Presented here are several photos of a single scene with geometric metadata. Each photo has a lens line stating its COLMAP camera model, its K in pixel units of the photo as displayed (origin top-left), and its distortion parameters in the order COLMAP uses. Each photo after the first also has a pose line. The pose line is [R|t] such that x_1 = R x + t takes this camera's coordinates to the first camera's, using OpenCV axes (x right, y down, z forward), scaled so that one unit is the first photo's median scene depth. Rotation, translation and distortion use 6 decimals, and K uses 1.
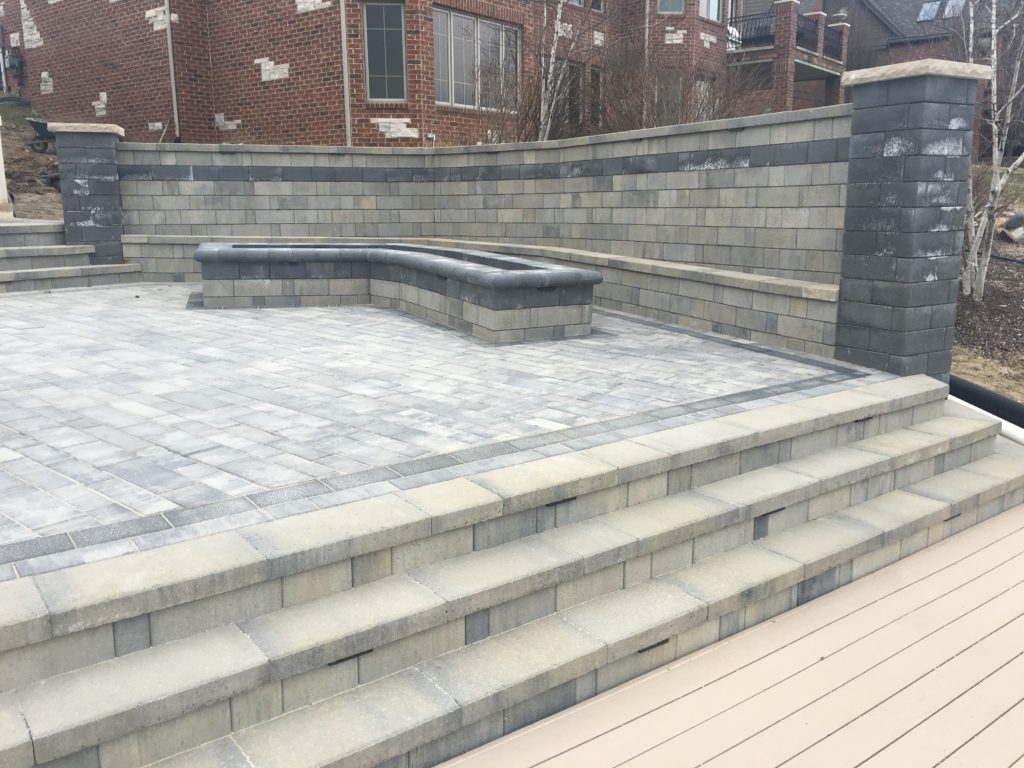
lens RADIAL K [[868.8, 0, 512.0], [0, 868.8, 384.0], [0, 0, 1]] dist [0.074593, 0.000353]
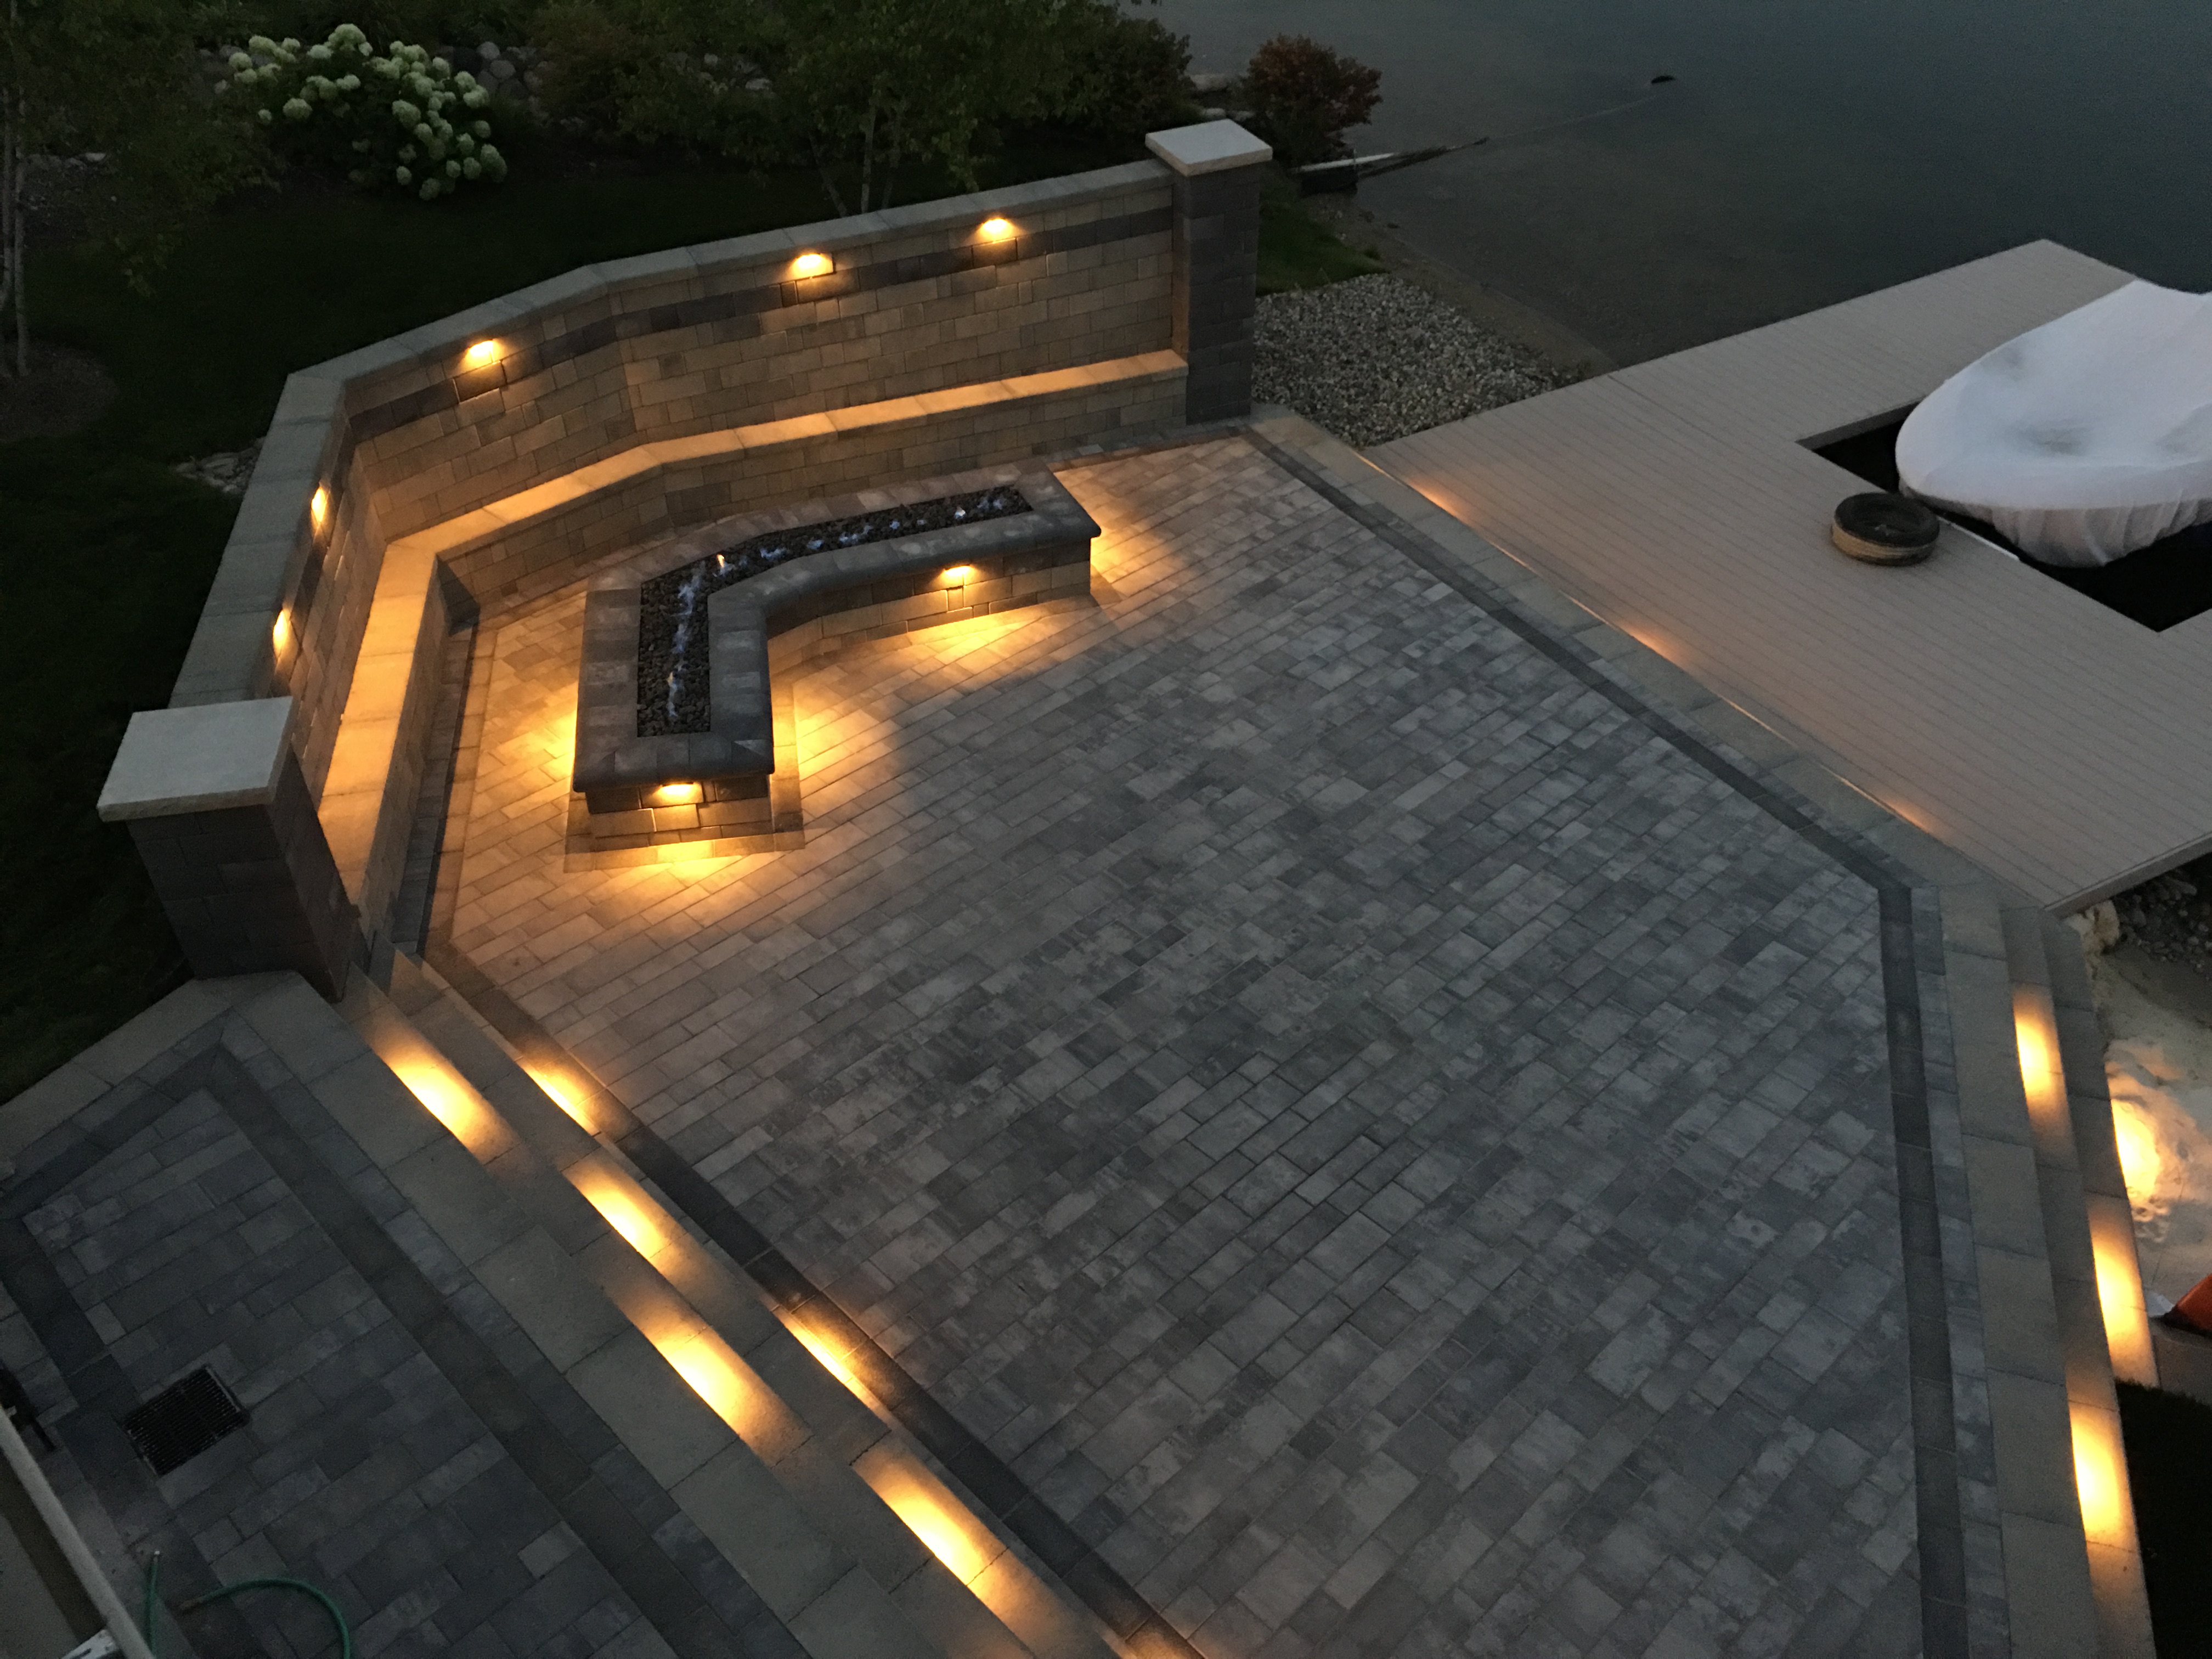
lens RADIAL K [[1876.7, 0, 1106.0], [0, 1876.7, 829.5], [0, 0, 1]] dist [0.074593, 0.000353]
pose [[0.111807, -0.628046, 0.770102, -2.277678], [0.224244, 0.770918, 0.596155, -1.389894], [-0.968098, 0.106037, 0.227030, 0.890990]]
